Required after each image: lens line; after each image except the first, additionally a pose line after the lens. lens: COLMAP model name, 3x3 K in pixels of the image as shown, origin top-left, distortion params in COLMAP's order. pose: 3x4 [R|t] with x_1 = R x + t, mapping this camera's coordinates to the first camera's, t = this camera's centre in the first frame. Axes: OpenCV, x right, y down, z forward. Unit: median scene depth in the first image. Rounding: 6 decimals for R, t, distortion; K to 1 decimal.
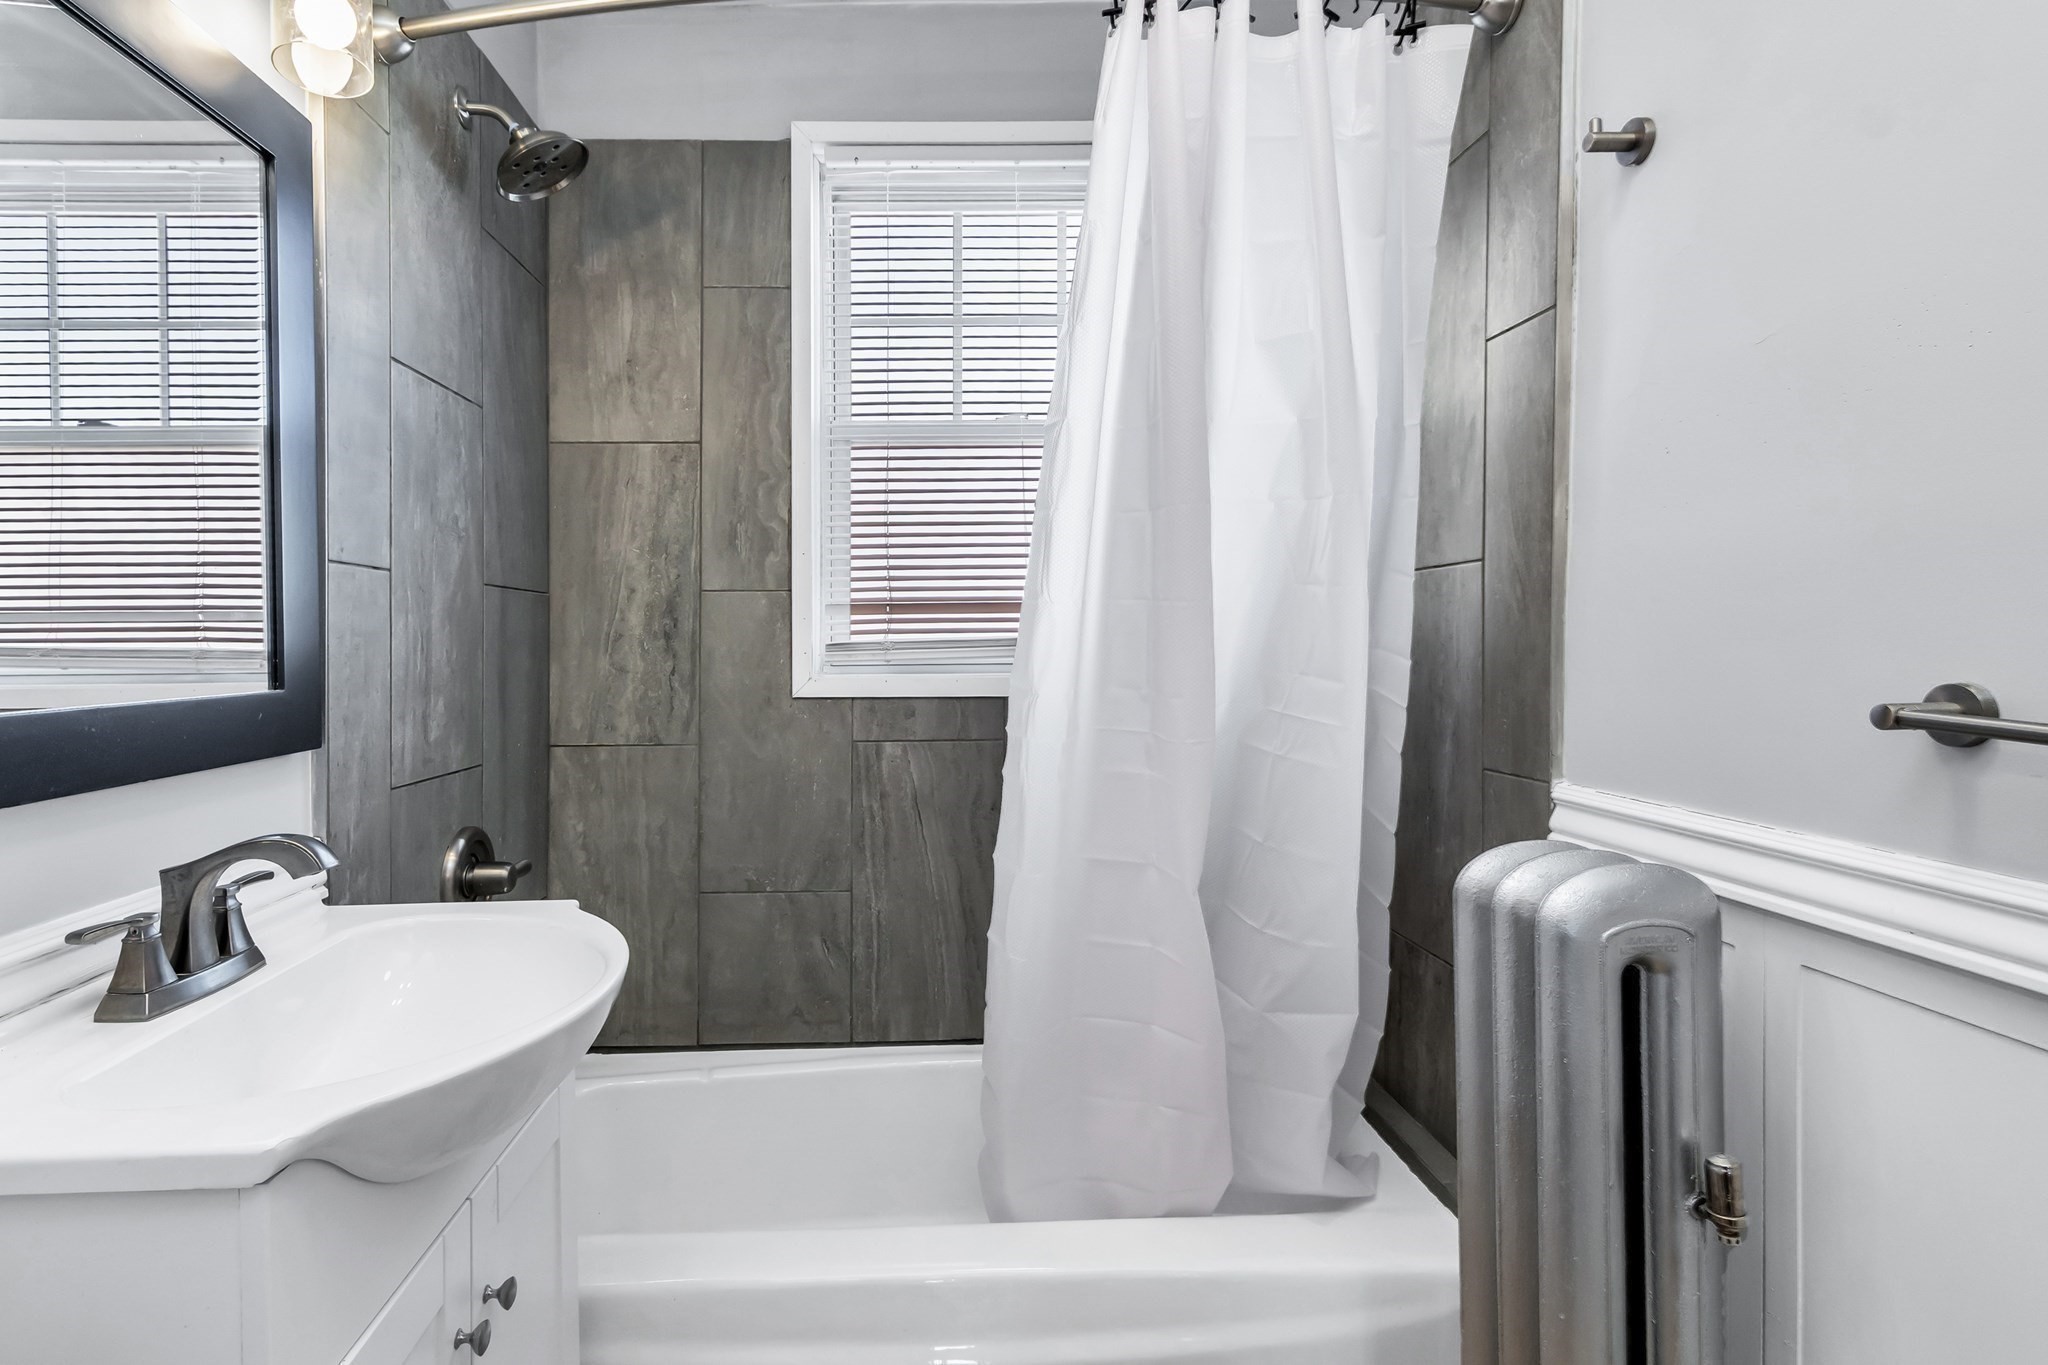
lens RADIAL K [[1054.9, 0, 938.3], [0, 1054.9, 682.9], [0, 0, 1]] dist [0.002371, -0.000090]
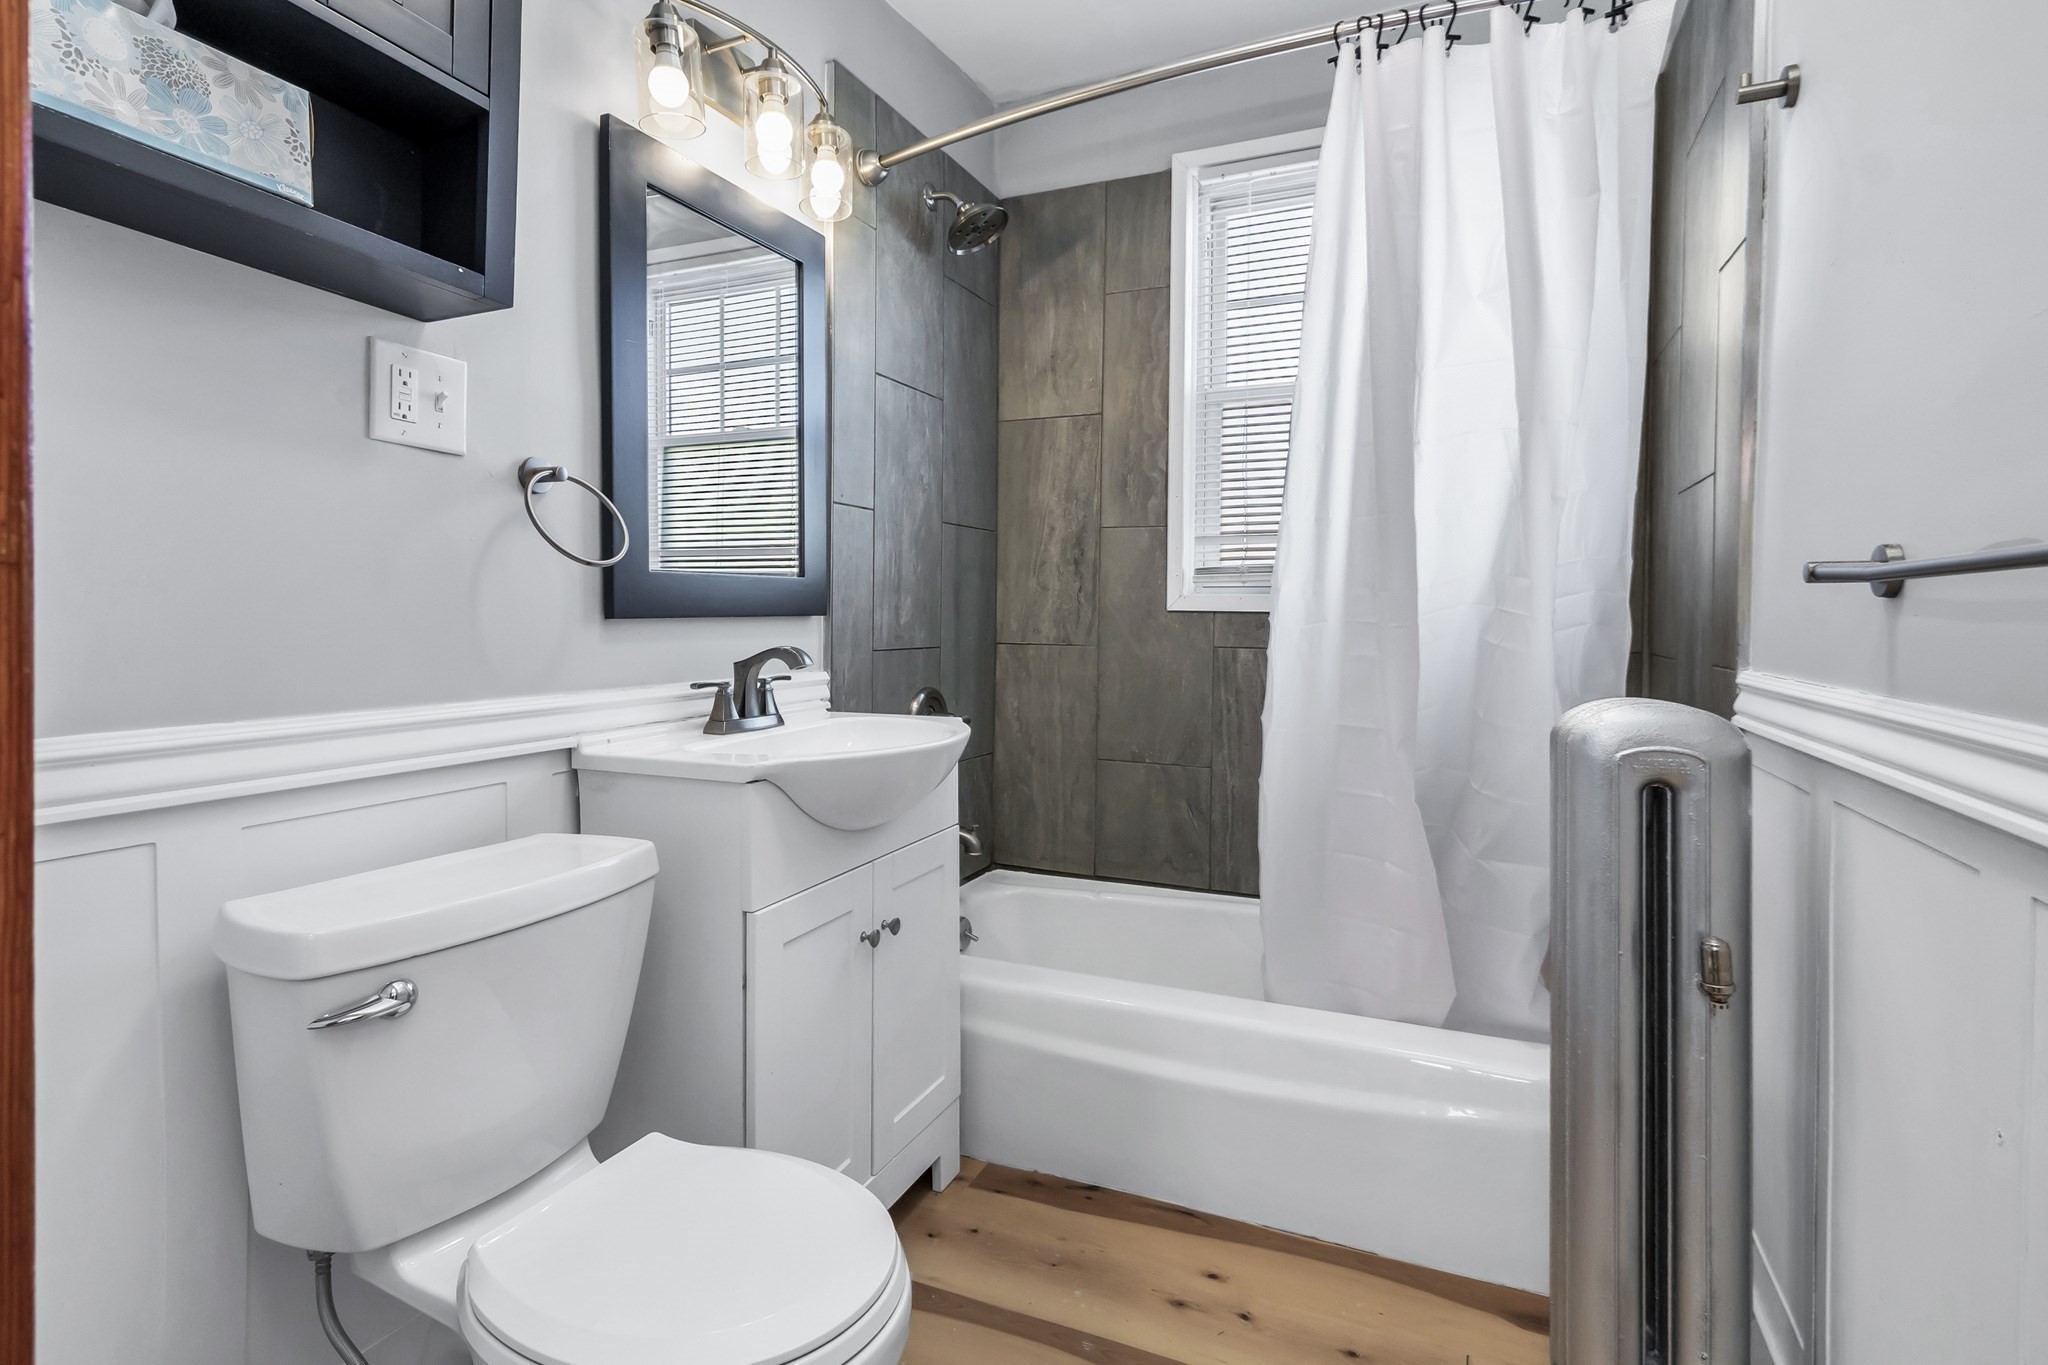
lens RADIAL K [[999.8, 0, 1002.7], [0, 999.8, 688.2], [0, 0, 1]] dist [-0.000871, 0.000047]
pose [[0.900474, 0.049821, -0.432048, 0.226859], [-0.030983, 0.998242, 0.050535, 0.056569], [0.433806, -0.032120, 0.900434, -0.194822]]
